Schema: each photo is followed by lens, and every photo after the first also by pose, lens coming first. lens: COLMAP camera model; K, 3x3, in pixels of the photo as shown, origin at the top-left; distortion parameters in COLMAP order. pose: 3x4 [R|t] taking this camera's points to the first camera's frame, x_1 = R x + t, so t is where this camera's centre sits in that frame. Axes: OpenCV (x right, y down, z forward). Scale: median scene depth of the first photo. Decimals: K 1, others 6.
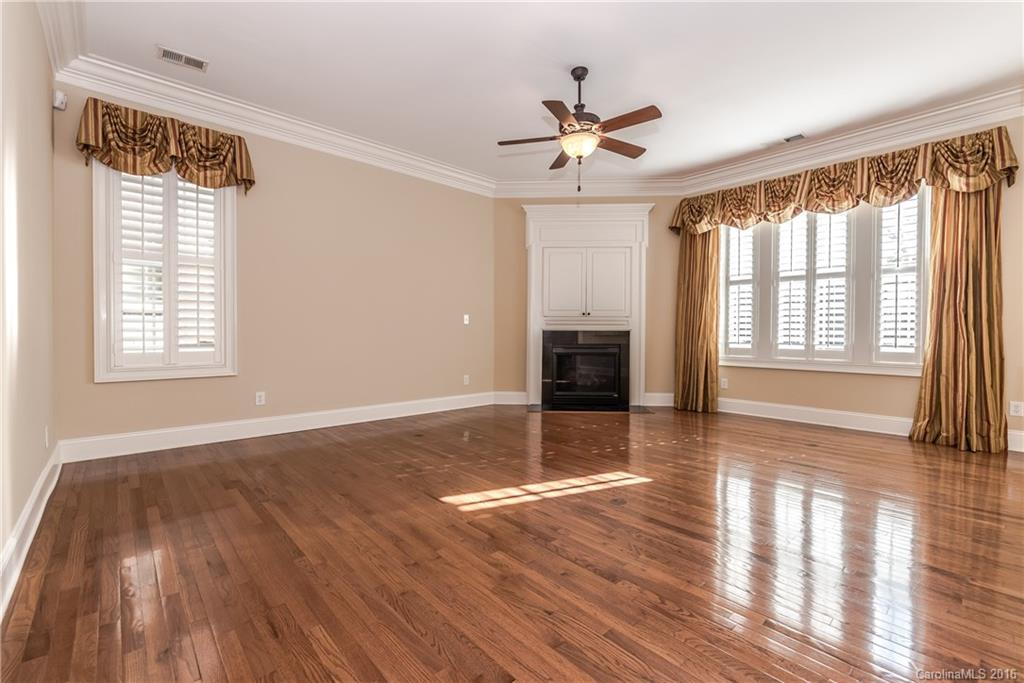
lens RADIAL K [[404.3, 0, 544.5], [0, 404.3, 339.2], [0, 0, 1]] dist [0.000859, 0.000025]
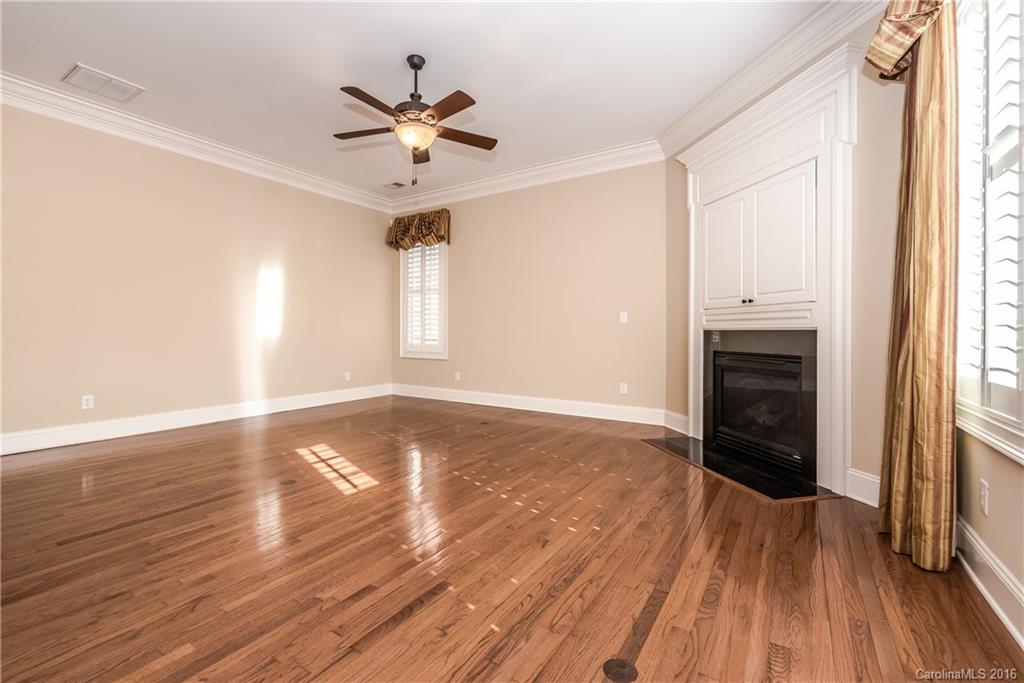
lens RADIAL K [[441.6, 0, 510.0], [0, 441.6, 336.4], [0, 0, 1]] dist [0.001461, 0.000175]
pose [[0.263901, 0.009398, -0.964504, 1.013190], [-0.014649, 0.999876, 0.005735, -0.016696], [0.964439, 0.012615, 0.264006, 0.829760]]
